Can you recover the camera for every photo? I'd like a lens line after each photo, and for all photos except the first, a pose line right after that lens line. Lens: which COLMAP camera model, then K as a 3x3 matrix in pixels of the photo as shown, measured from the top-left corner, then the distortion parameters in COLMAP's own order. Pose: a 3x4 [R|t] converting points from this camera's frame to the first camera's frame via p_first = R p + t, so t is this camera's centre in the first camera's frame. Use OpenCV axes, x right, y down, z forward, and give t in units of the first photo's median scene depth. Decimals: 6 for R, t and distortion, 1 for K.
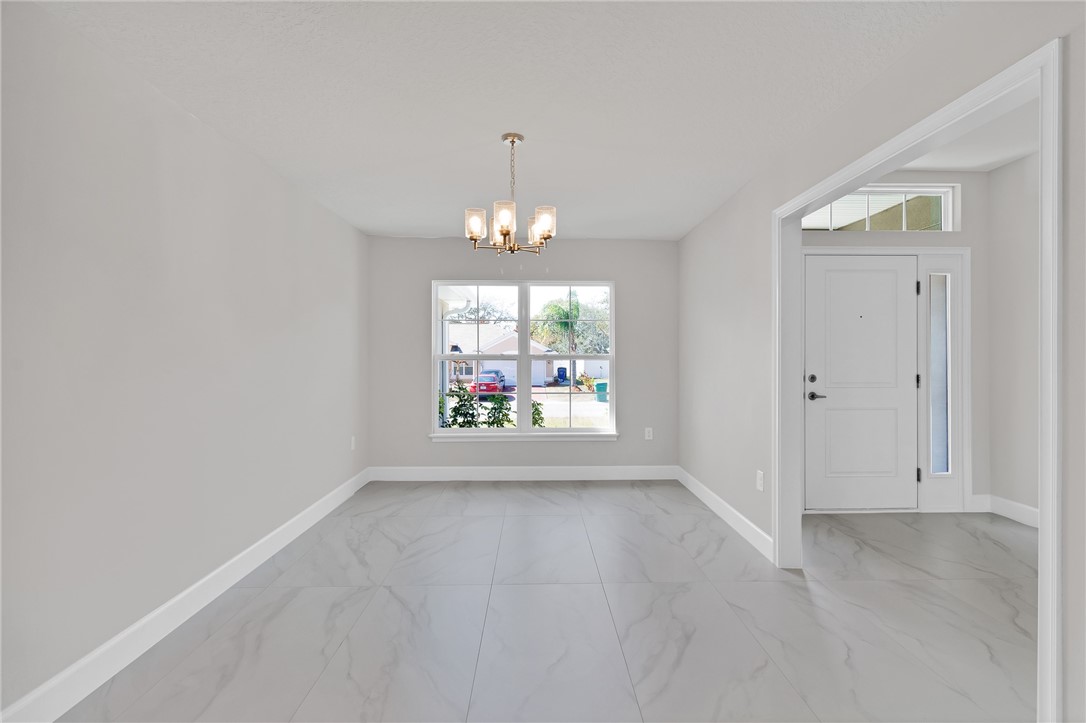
lens RADIAL K [[513.4, 0, 550.7], [0, 513.4, 362.2], [0, 0, 1]] dist [0.000239, -0.000140]
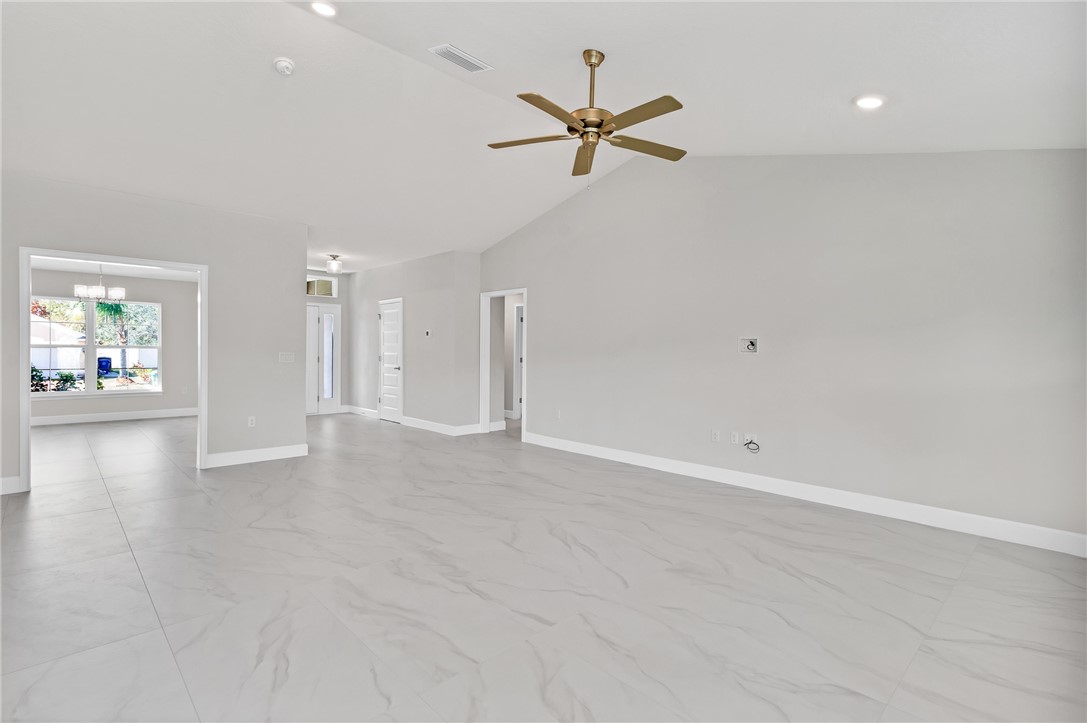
lens RADIAL K [[513.9, 0, 551.2], [0, 513.9, 362.2], [0, 0, 1]] dist [0.000239, -0.000140]
pose [[0.736911, -0.005613, 0.675966, -0.073128], [-0.006628, 0.999857, 0.015528, 0.004424], [-0.675957, -0.015923, 0.736769, -1.099472]]
